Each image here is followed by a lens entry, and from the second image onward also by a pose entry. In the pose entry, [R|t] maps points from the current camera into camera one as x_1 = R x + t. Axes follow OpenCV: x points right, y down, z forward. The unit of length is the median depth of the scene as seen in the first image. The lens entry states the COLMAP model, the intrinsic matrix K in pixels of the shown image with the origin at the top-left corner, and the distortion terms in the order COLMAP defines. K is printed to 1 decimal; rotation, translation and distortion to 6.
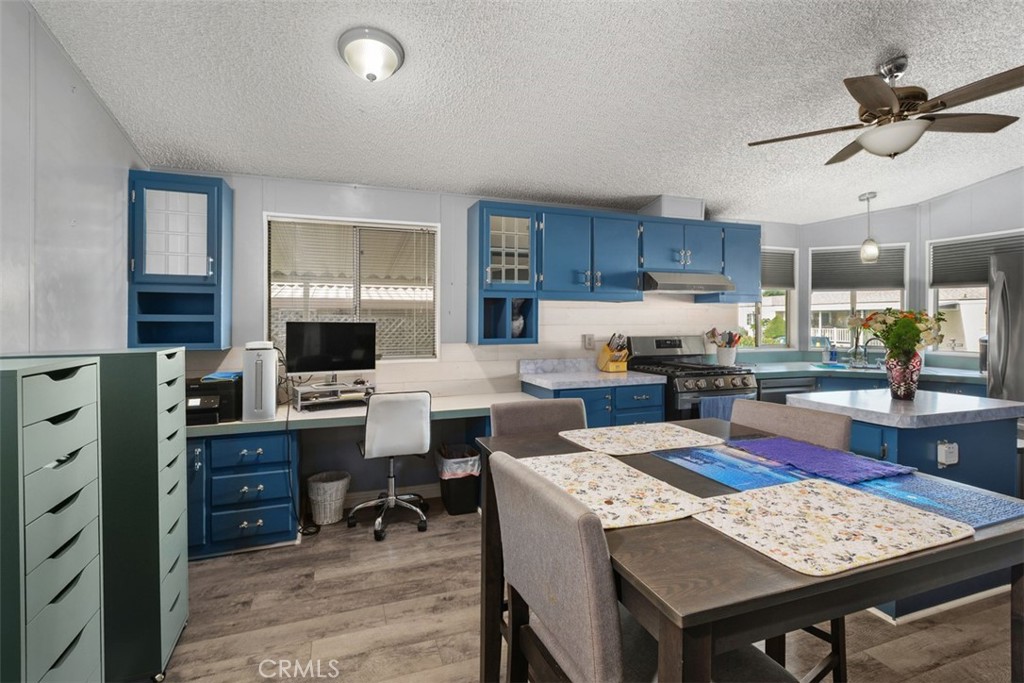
lens RADIAL K [[481.9, 0, 498.6], [0, 481.9, 325.3], [0, 0, 1]] dist [-0.002164, -0.000069]
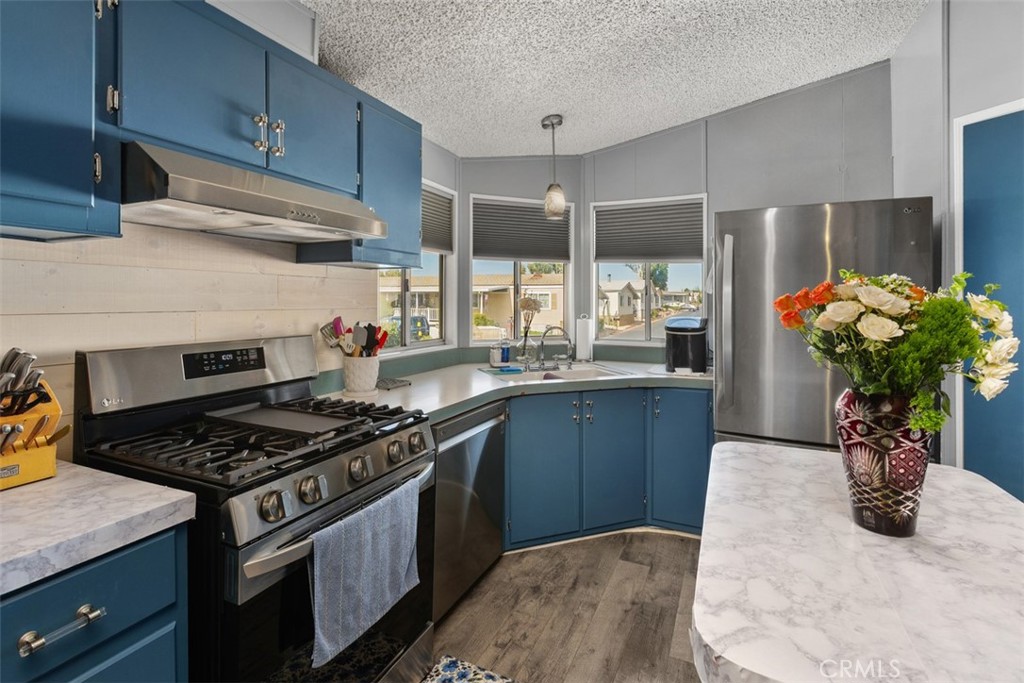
lens RADIAL K [[481.9, 0, 508.6], [0, 481.9, 302.3], [0, 0, 1]] dist [-0.002164, -0.000069]
pose [[0.701197, 0.002619, 0.712963, 0.230144], [0.001923, 0.999983, -0.005565, -0.006314], [-0.712965, 0.005273, 0.701180, 0.555320]]
